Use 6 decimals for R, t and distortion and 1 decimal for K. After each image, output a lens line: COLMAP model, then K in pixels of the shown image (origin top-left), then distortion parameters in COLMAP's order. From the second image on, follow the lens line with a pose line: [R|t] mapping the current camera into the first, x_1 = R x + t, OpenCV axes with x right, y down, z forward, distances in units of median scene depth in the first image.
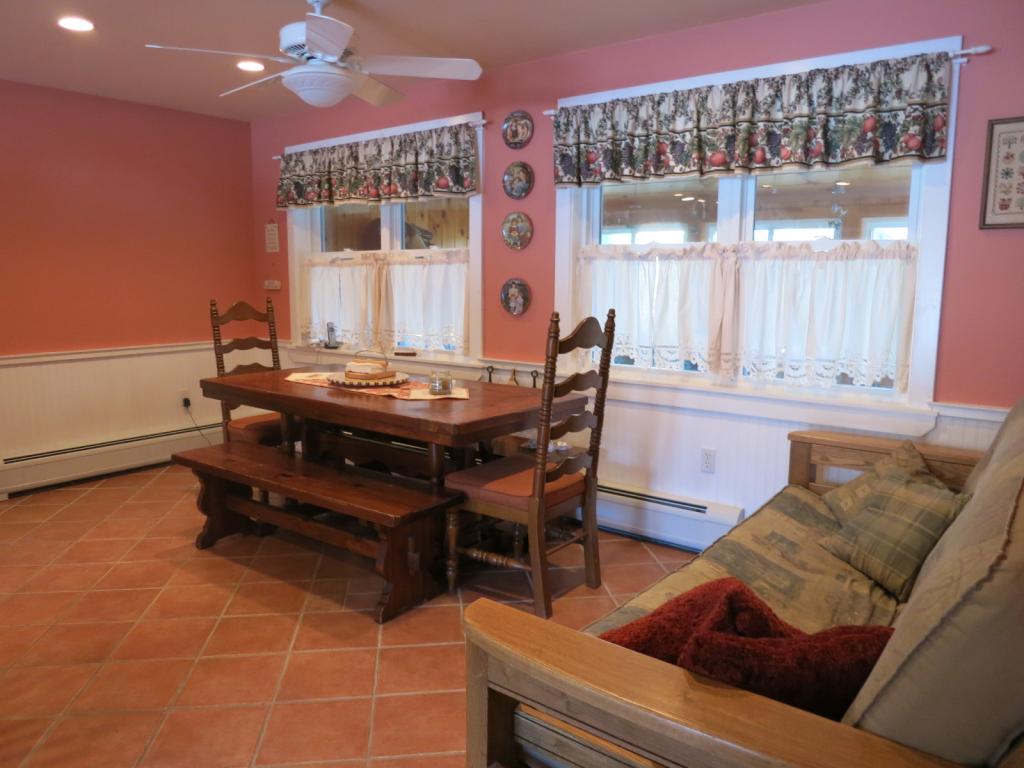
lens RADIAL K [[733.3, 0, 515.7], [0, 733.3, 390.2], [0, 0, 1]] dist [-0.063594, 0.025740]
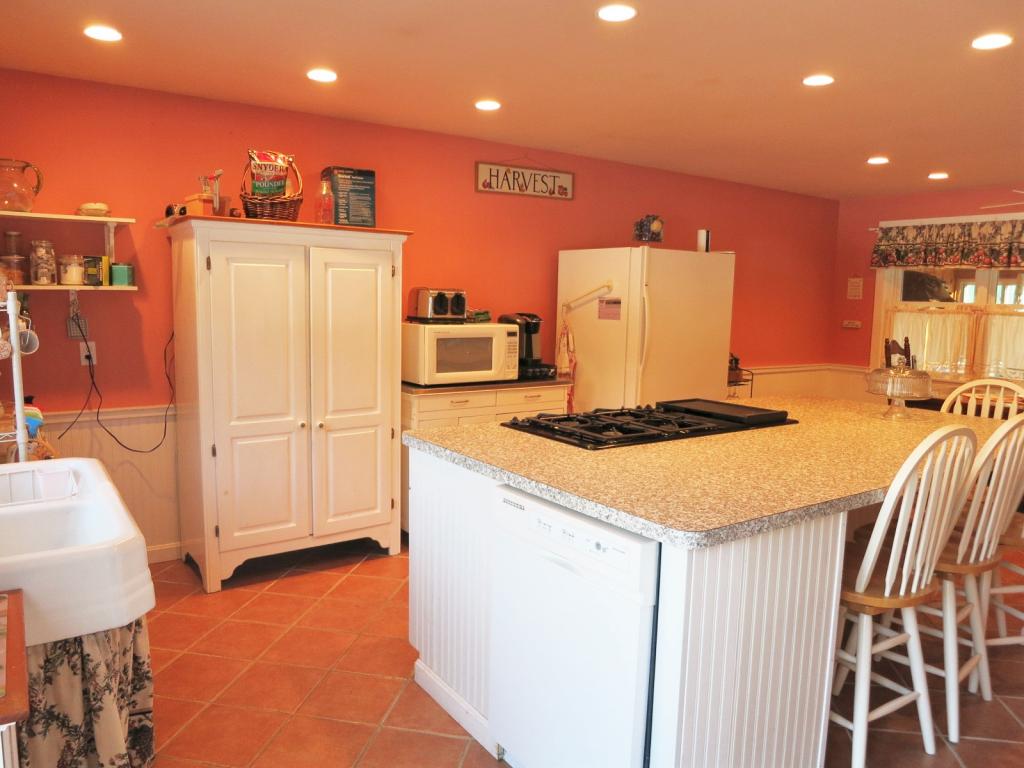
lens RADIAL K [[733.3, 0, 510.1], [0, 733.3, 383.3], [0, 0, 1]] dist [-0.063594, 0.025740]
pose [[0.955732, 0.047890, -0.290316, -0.697019], [-0.057099, 0.998096, -0.023328, 0.035063], [0.288646, 0.038872, 0.956646, -0.540312]]
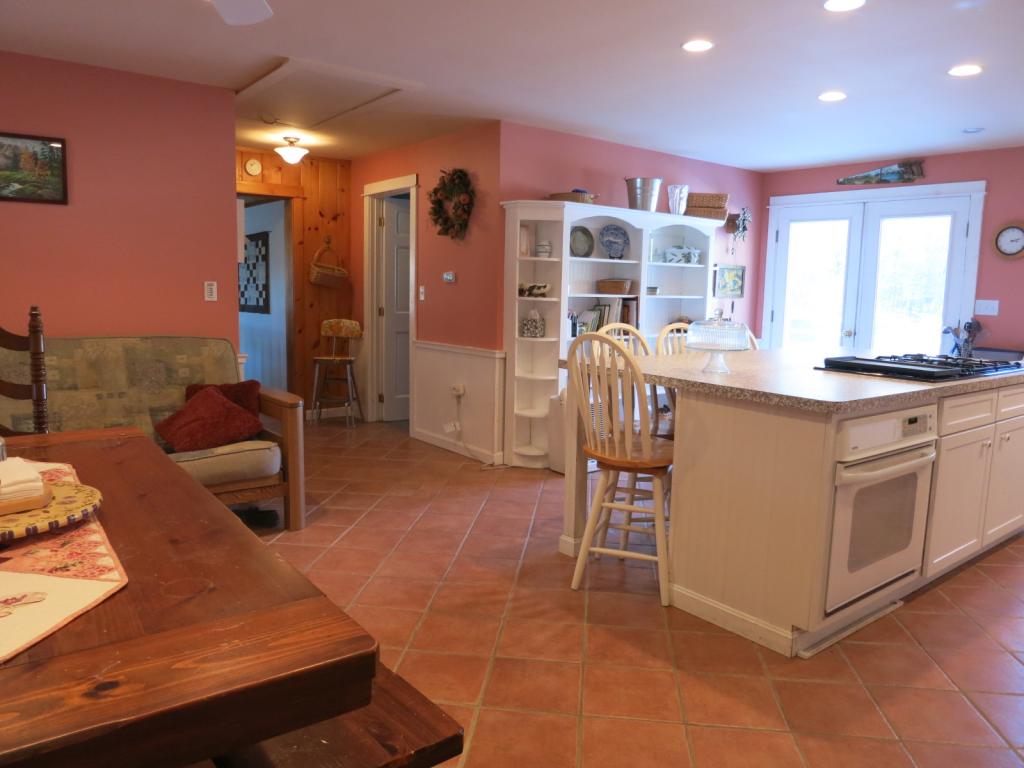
lens RADIAL K [[733.3, 0, 514.1], [0, 733.3, 379.5], [0, 0, 1]] dist [-0.063594, 0.025740]
pose [[-0.968503, -0.055988, 0.242626, -0.498388], [0.013562, 0.961087, 0.275914, -0.169305], [-0.248632, 0.270514, -0.930056, 1.106282]]
